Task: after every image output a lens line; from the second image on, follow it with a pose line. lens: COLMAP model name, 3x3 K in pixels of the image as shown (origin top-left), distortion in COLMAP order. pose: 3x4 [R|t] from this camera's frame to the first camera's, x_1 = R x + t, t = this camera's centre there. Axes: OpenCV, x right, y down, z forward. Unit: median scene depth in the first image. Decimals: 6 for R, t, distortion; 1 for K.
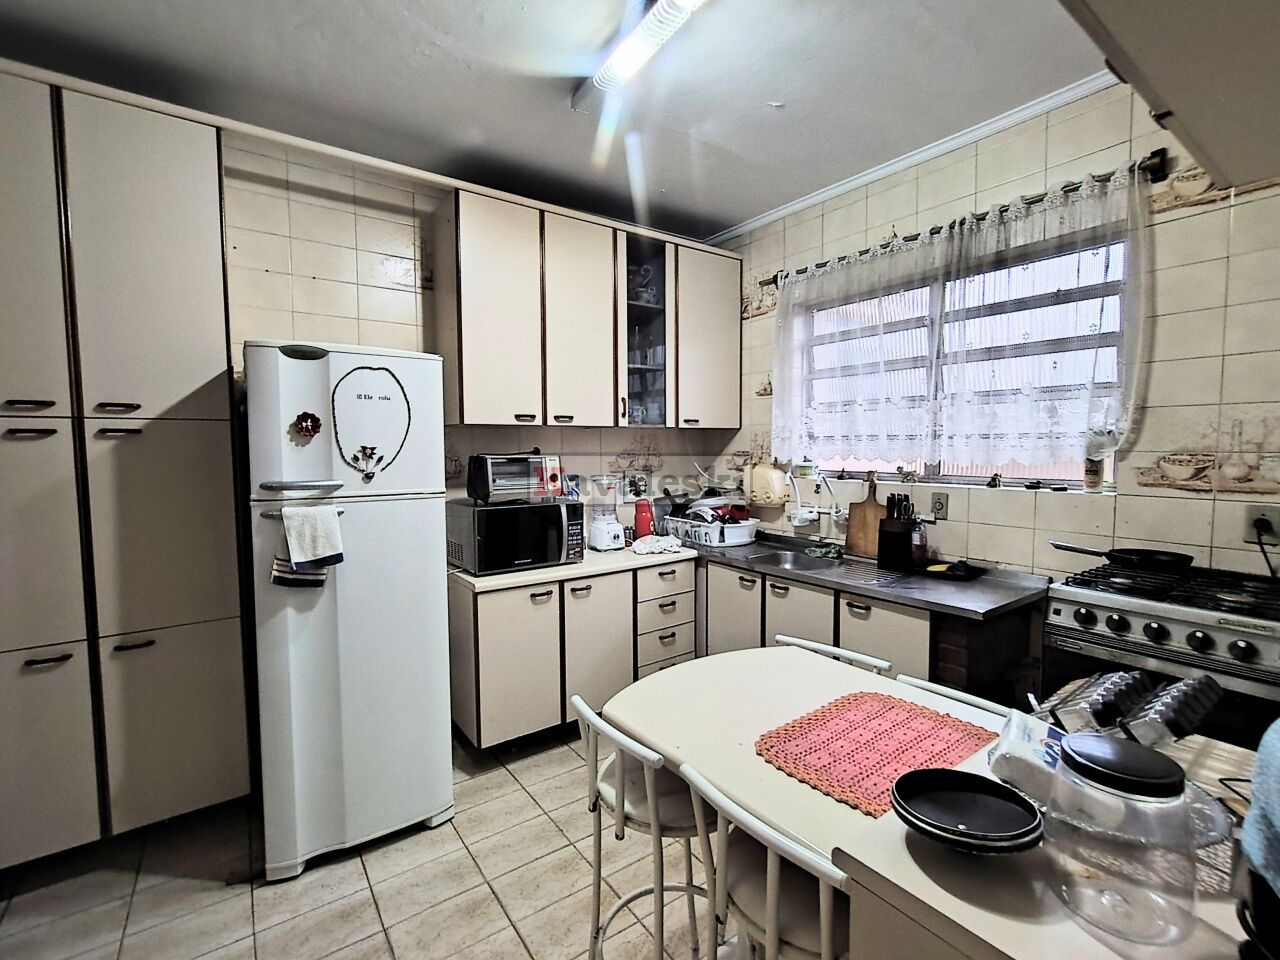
lens RADIAL K [[582.0, 0, 641.4], [0, 582.0, 478.3], [0, 0, 1]] dist [-0.003469, 0.003347]
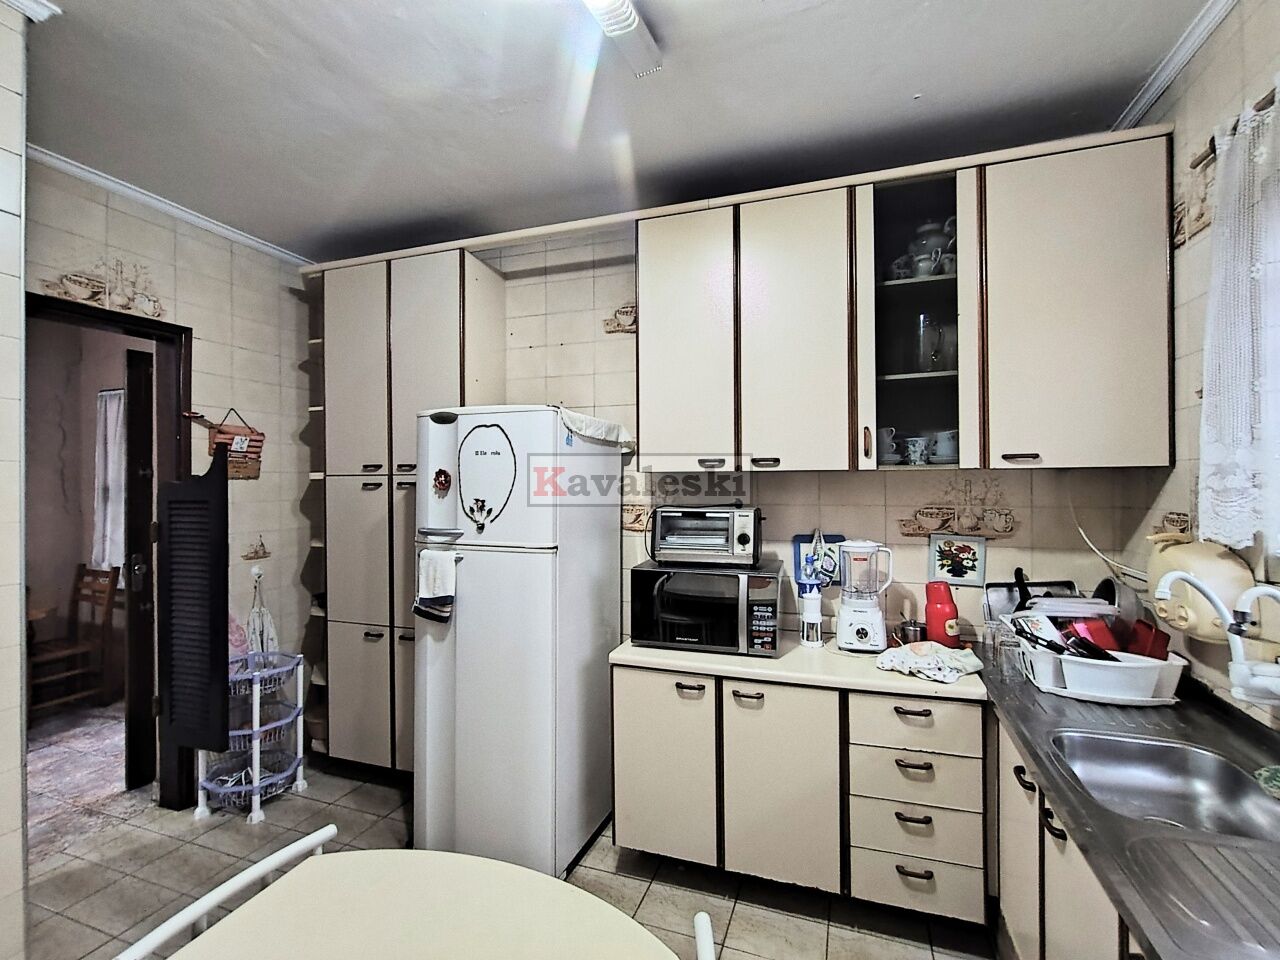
lens RADIAL K [[582.0, 0, 642.3], [0, 582.0, 478.3], [0, 0, 1]] dist [-0.003469, 0.003347]
pose [[0.575753, 0.000502, -0.817624, 0.461626], [-0.044172, 0.998558, -0.030492, -0.059296], [0.816430, 0.053673, 0.574945, 0.506714]]
